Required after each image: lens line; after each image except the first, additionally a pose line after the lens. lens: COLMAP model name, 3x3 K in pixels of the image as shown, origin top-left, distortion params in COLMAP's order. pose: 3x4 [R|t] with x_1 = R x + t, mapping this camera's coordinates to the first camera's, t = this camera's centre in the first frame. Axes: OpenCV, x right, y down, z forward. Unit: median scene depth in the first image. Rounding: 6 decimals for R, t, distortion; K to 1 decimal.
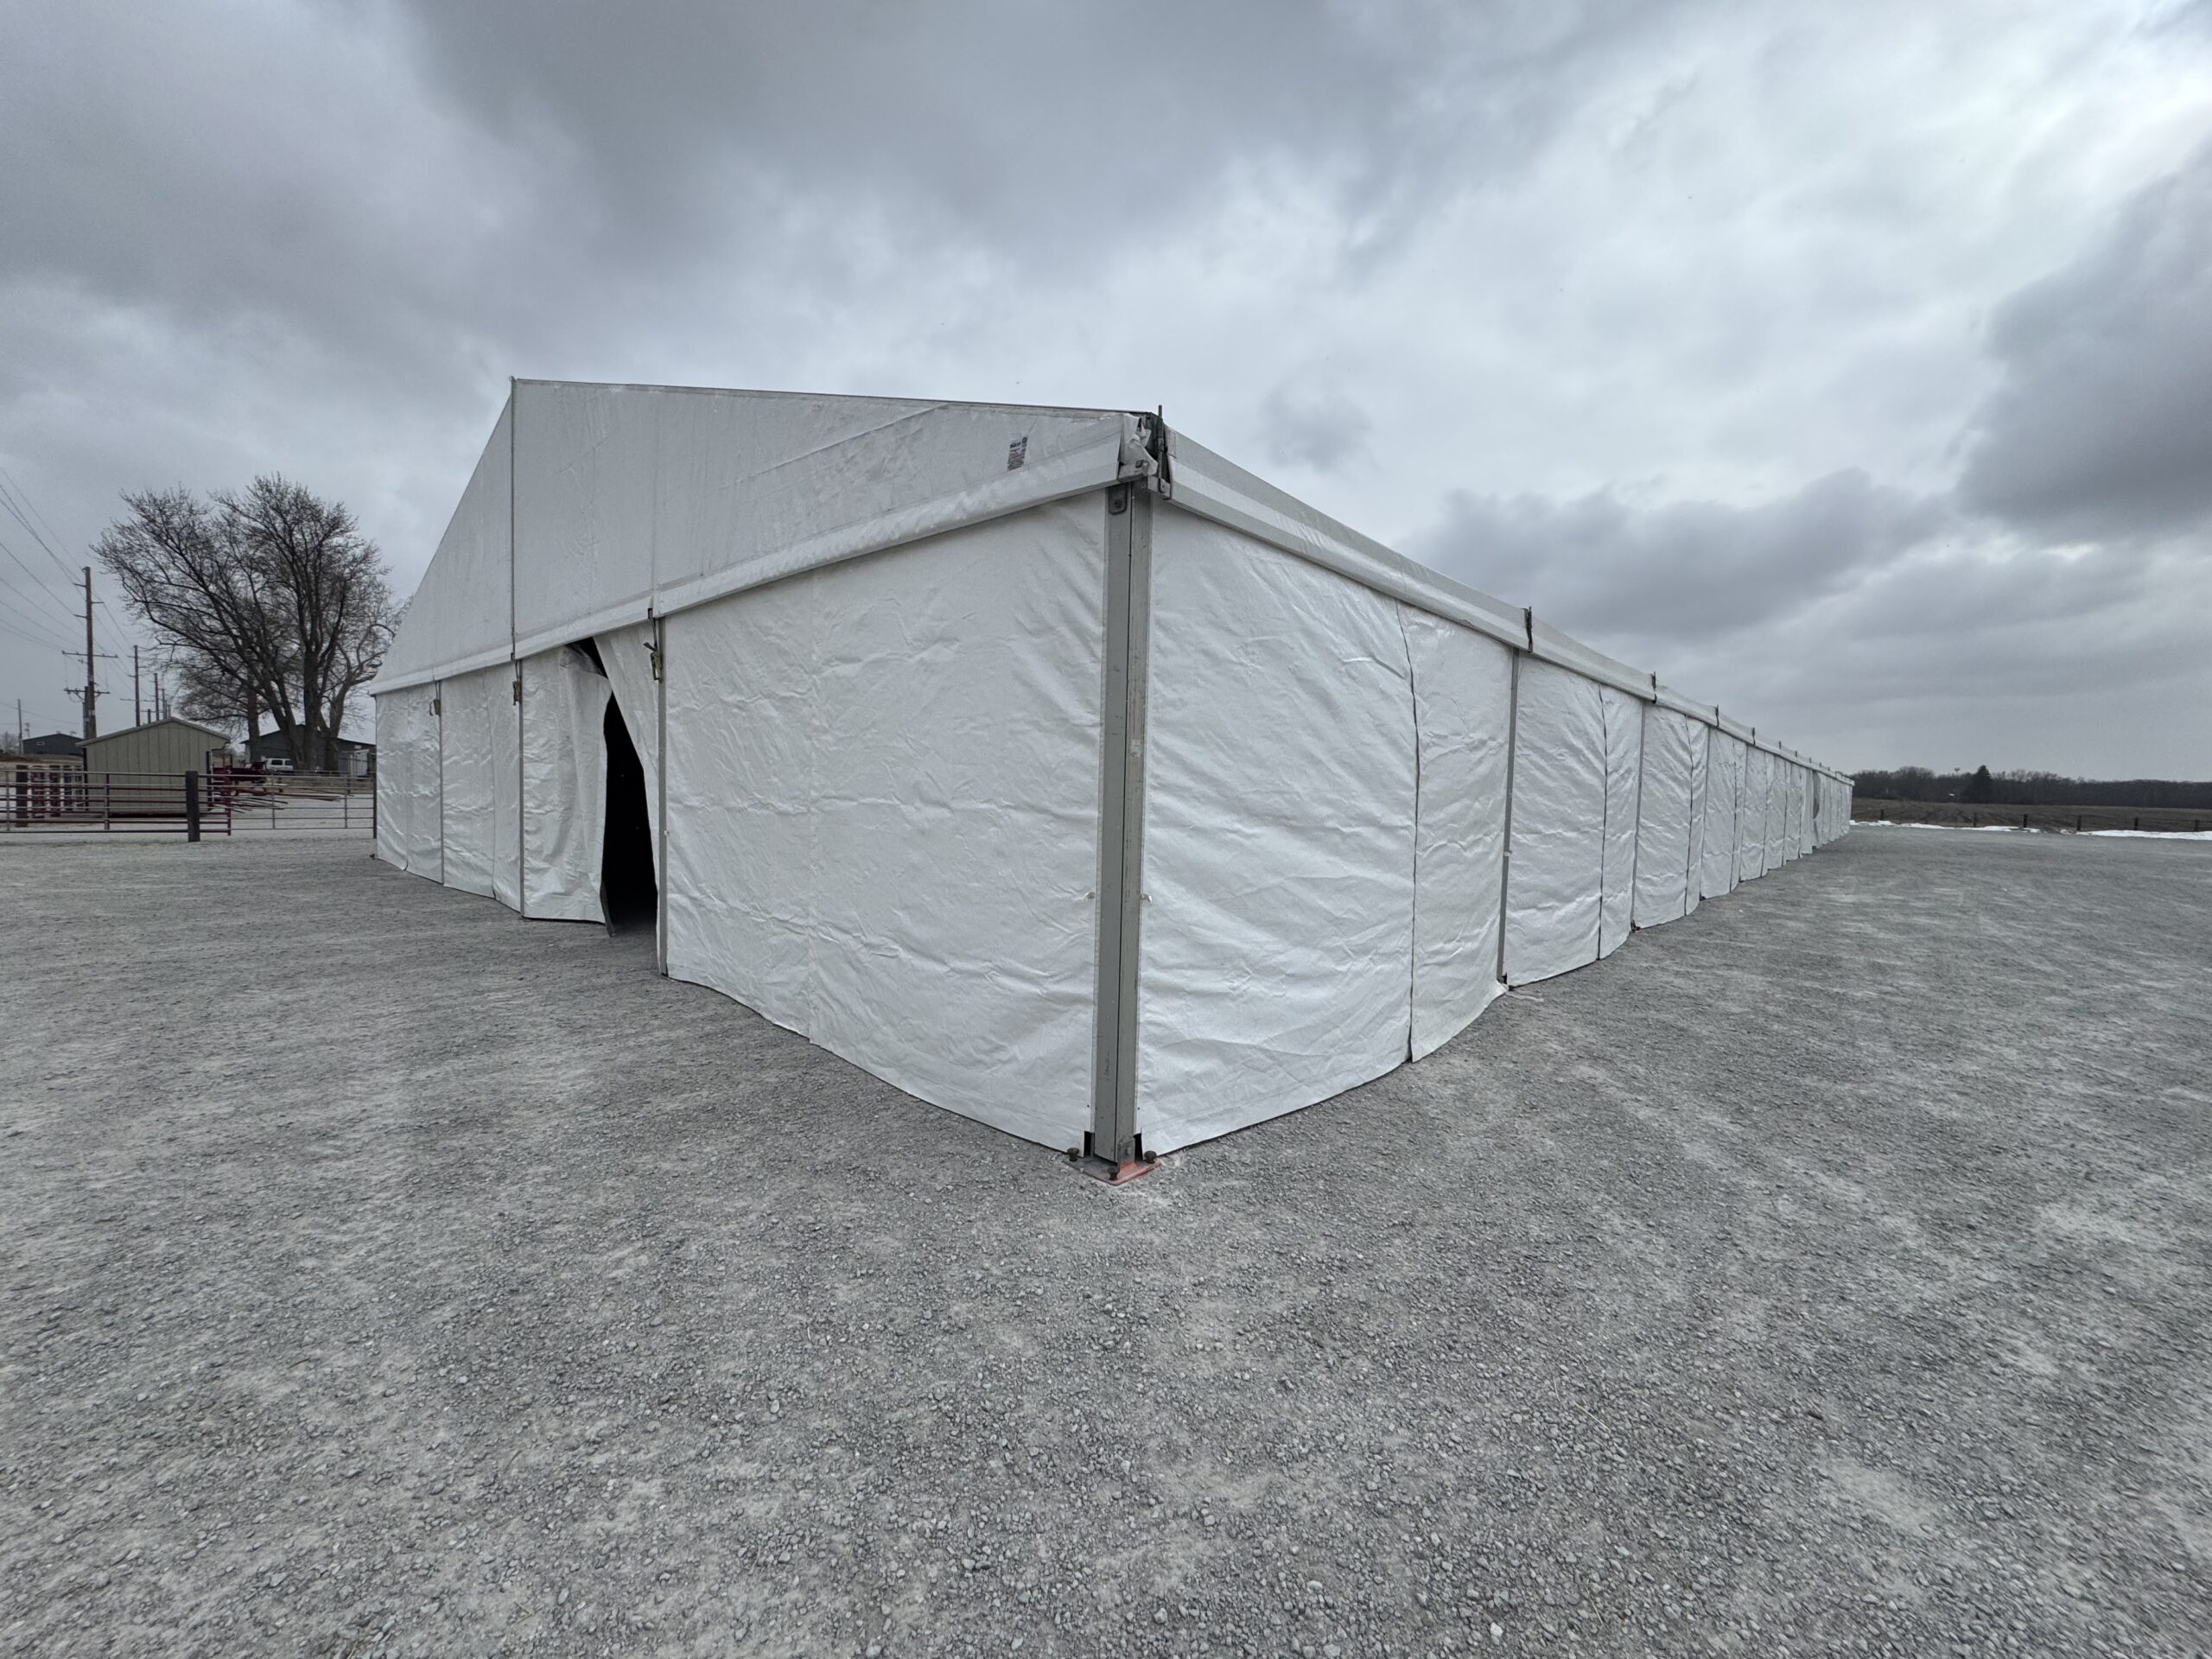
lens RADIAL K [[878.0, 0, 1104.1], [0, 878.0, 828.0], [0, 0, 1]] dist [-0.003527, 0.000457]
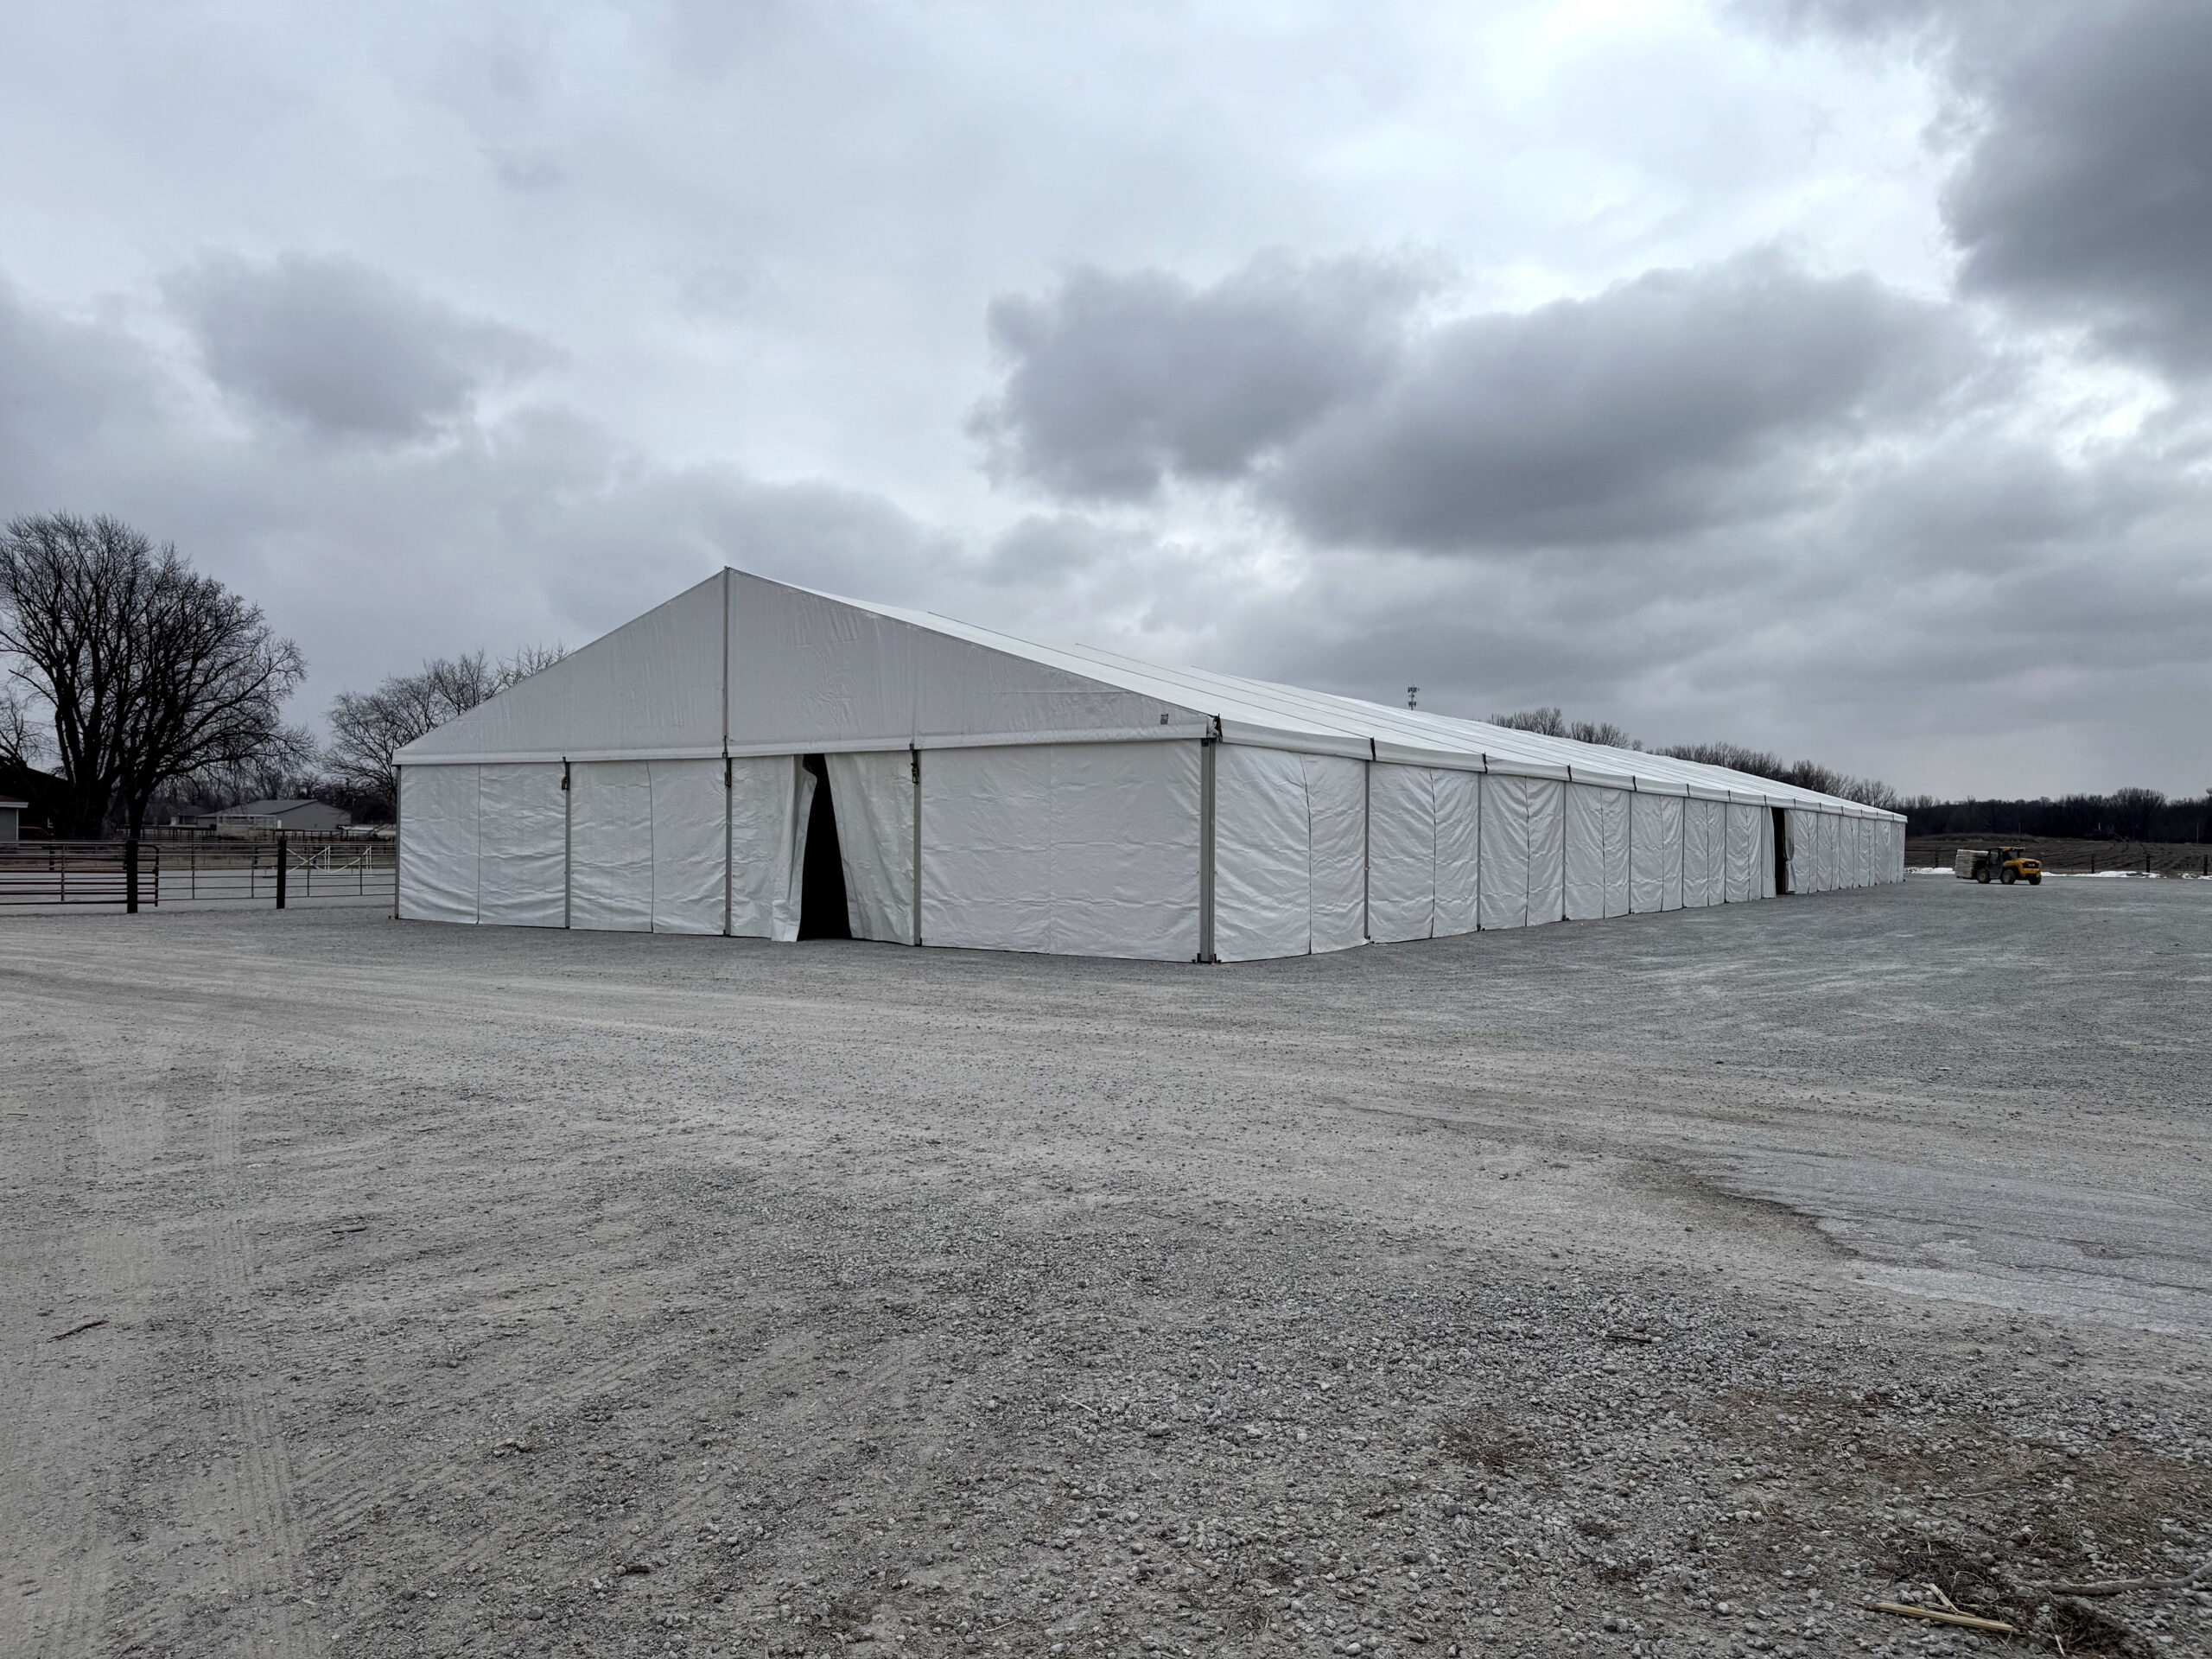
lens RADIAL K [[1594.7, 0, 1106.0], [0, 1594.7, 829.5], [0, 0, 1]] dist [0.000461, 0.000066]
pose [[0.986869, -0.017707, 0.160548, -1.003184], [0.026458, 0.998268, -0.052536, 0.175407], [-0.159340, 0.056094, 0.985629, -3.614745]]
